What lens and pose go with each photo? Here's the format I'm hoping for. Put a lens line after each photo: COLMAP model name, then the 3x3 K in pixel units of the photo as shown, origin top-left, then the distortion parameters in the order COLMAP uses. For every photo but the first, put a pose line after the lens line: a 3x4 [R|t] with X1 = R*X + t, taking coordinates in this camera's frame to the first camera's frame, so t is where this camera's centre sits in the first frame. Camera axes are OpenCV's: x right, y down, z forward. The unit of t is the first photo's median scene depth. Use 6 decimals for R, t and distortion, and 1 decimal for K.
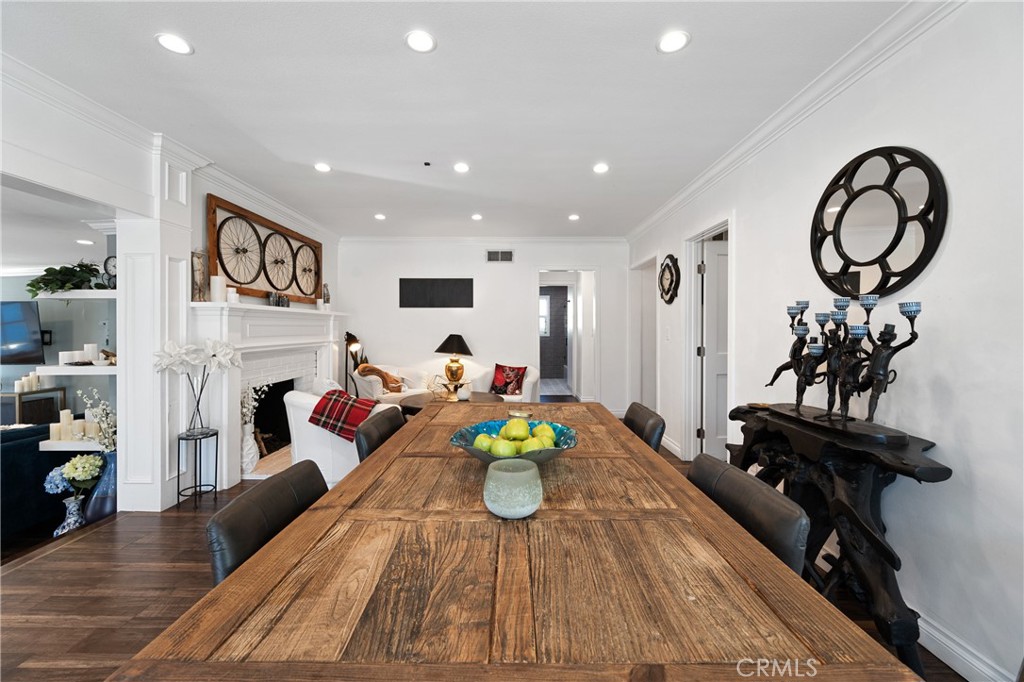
lens RADIAL K [[406.9, 0, 513.1], [0, 406.9, 330.4], [0, 0, 1]] dist [0.001356, -0.000121]
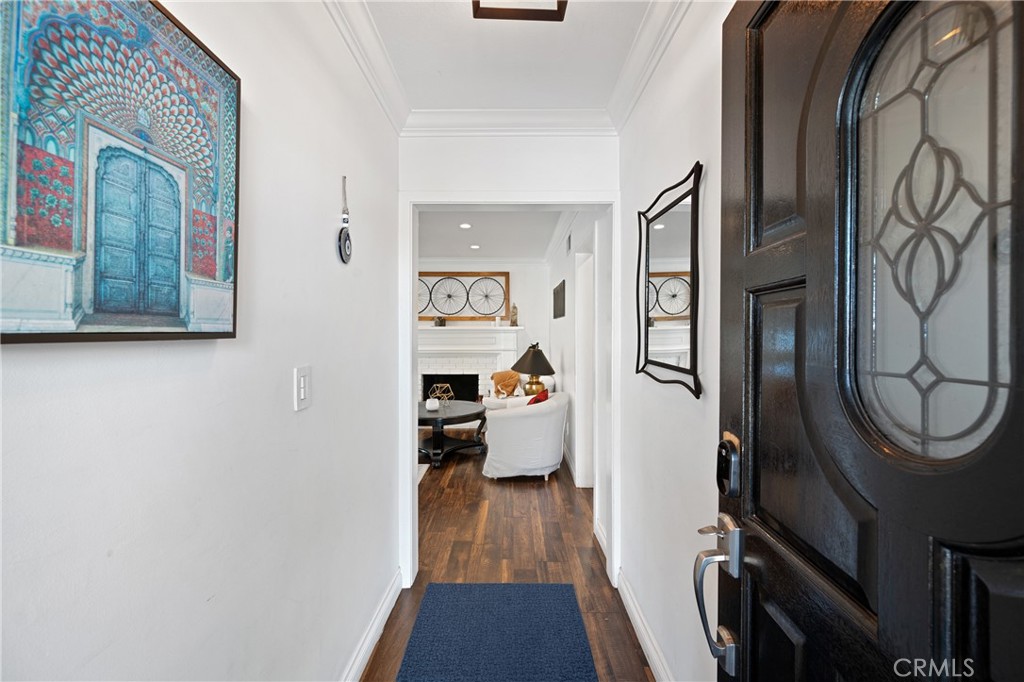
lens RADIAL K [[406.9, 0, 513.1], [0, 406.9, 330.4], [0, 0, 1]] dist [0.001356, -0.000121]
pose [[-0.012595, -0.005108, -0.999908, 1.371458], [-0.004115, 0.999979, -0.005057, -0.046229], [0.999912, 0.004051, -0.012615, 1.803563]]
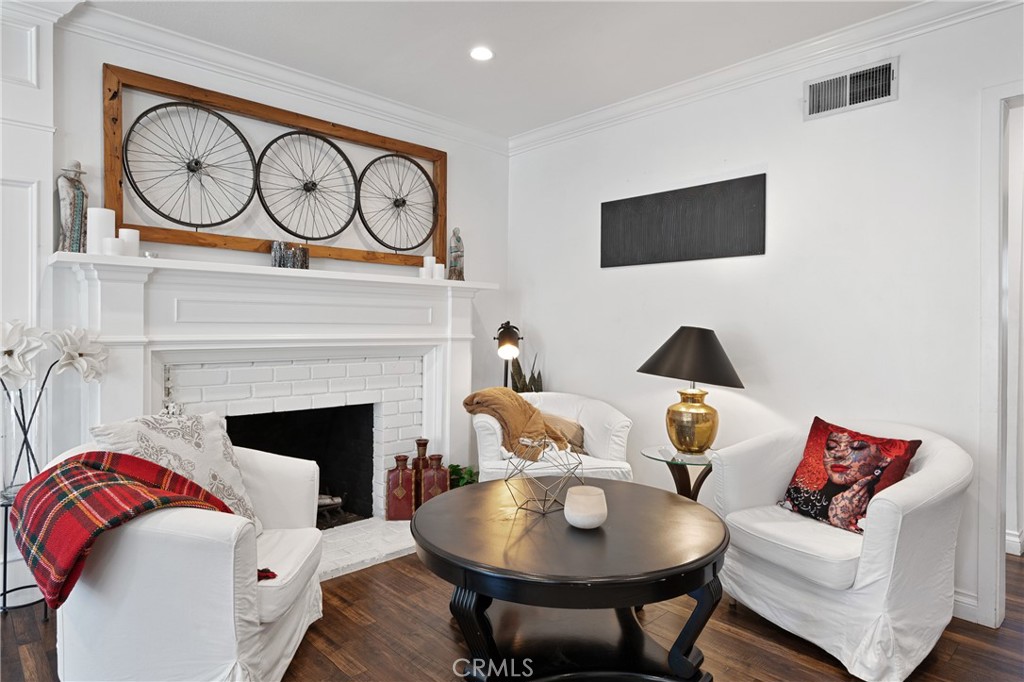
lens RADIAL K [[595.5, 0, 510.7], [0, 595.5, 330.0], [0, 0, 1]] dist [-0.003171, -0.000615]
pose [[0.687031, 0.006686, -0.726597, 0.257528], [-0.009519, 0.999955, 0.000201, 0.026293], [0.726566, 0.006779, 0.687064, 0.934105]]
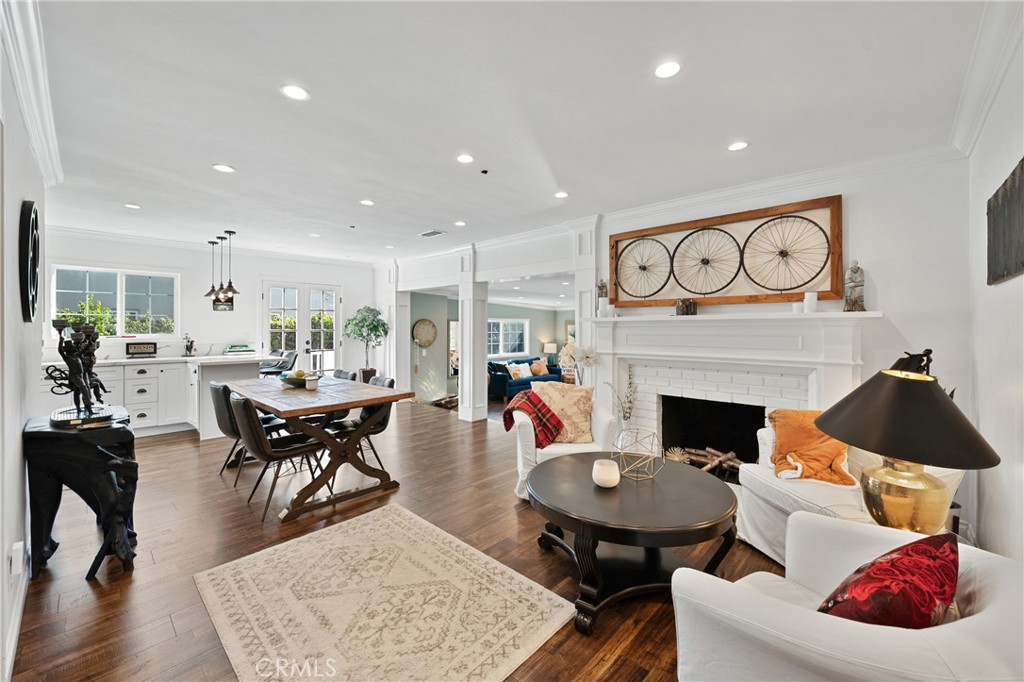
lens RADIAL K [[406.9, 0, 513.1], [0, 406.9, 330.4], [0, 0, 1]] dist [0.001356, -0.000121]
pose [[-0.687214, 0.004763, -0.726440, 0.481718], [-0.001901, 0.999963, 0.008354, -0.040267], [0.726453, 0.007122, -0.687180, 1.859634]]
